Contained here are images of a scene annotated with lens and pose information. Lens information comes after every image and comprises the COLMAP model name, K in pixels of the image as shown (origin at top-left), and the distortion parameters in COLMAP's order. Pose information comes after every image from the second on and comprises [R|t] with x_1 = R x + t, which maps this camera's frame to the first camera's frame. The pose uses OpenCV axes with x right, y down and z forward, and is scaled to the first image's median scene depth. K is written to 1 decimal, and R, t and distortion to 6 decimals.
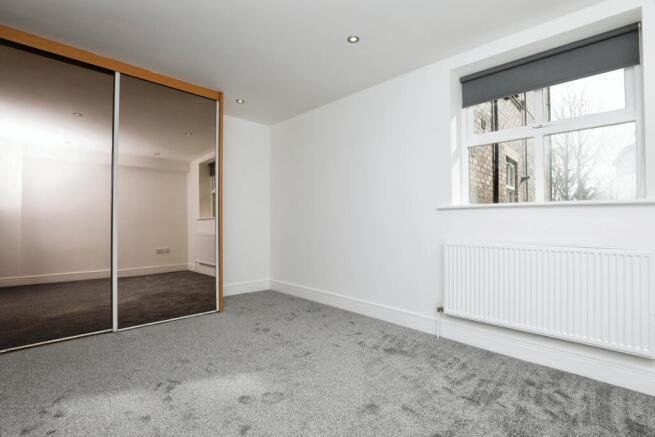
lens RADIAL K [[305.6, 0, 327.5], [0, 305.6, 218.5], [0, 0, 1]] dist [-0.024911, 0.000027]
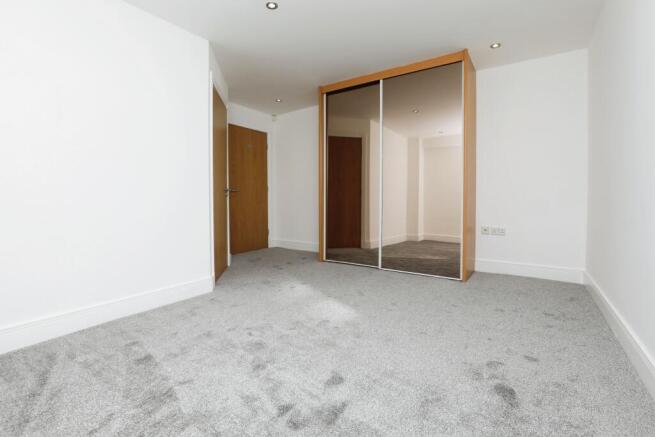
lens RADIAL K [[302.1, 0, 345.2], [0, 302.1, 223.2], [0, 0, 1]] dist [-0.002311, -0.000062]
pose [[0.231818, 0.069651, -0.970262, 0.622076], [0.010317, 0.997201, 0.074049, 0.052183], [0.972704, -0.027176, 0.230451, 0.512830]]
